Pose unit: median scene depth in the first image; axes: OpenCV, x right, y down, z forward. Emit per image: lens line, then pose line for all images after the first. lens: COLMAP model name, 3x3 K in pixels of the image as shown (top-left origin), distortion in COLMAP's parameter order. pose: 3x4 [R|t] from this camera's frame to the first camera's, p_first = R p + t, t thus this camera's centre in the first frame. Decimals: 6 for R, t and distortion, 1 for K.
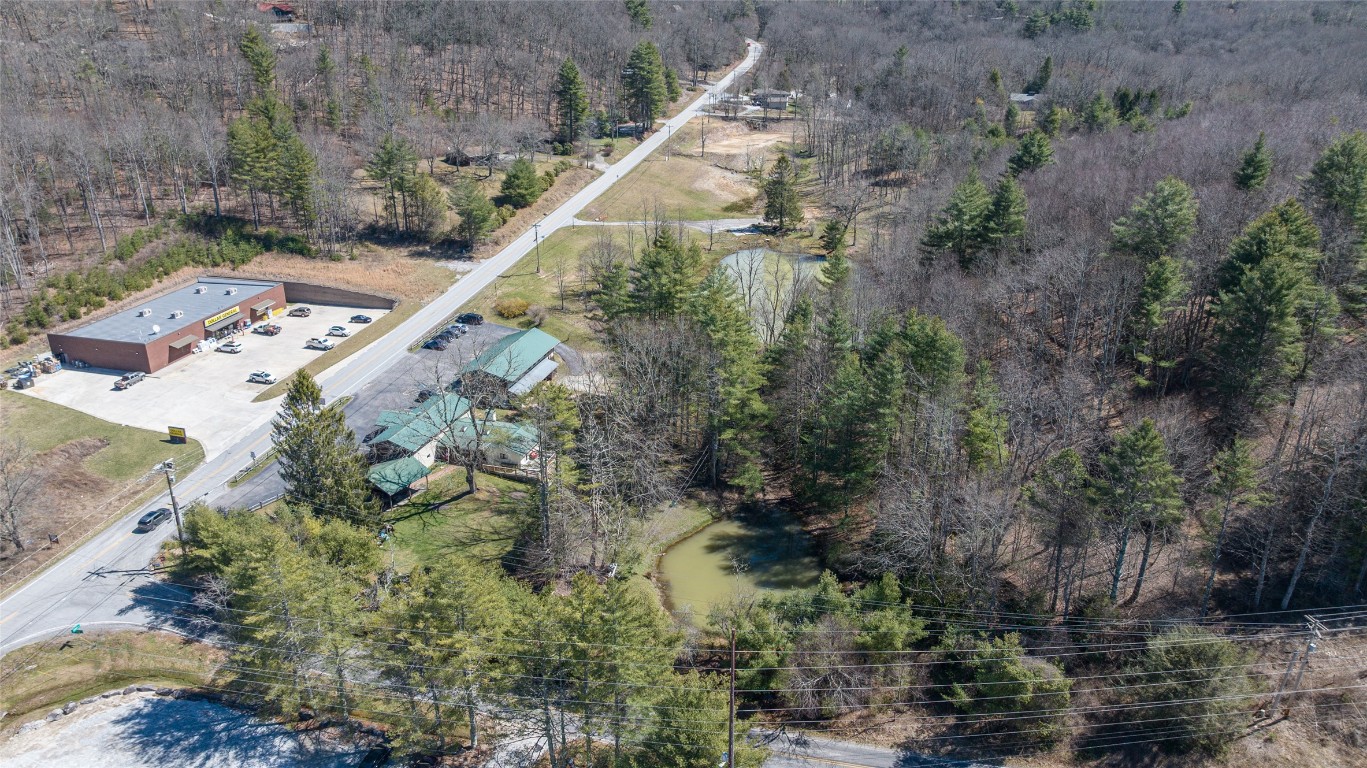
lens RADIAL K [[975.7, 0, 694.4], [0, 975.7, 384.8], [0, 0, 1]] dist [-0.041683, 0.054712]
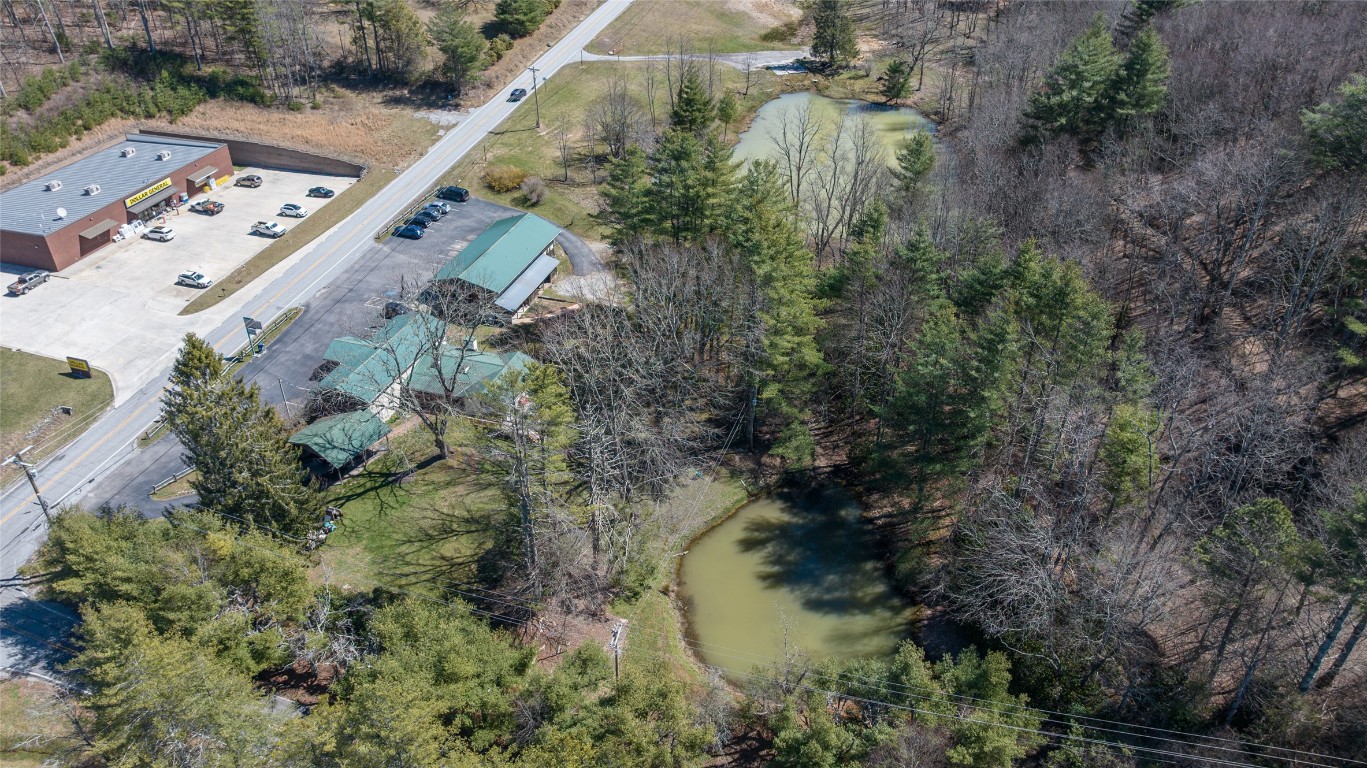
lens RADIAL K [[975.7, 0, 690.2], [0, 975.7, 379.2], [0, 0, 1]] dist [-0.041683, 0.054712]
pose [[0.999482, 0.020060, -0.025171, -0.008690], [-0.014825, 0.981054, 0.193168, -0.089507], [0.028569, -0.192695, 0.980843, 0.205011]]
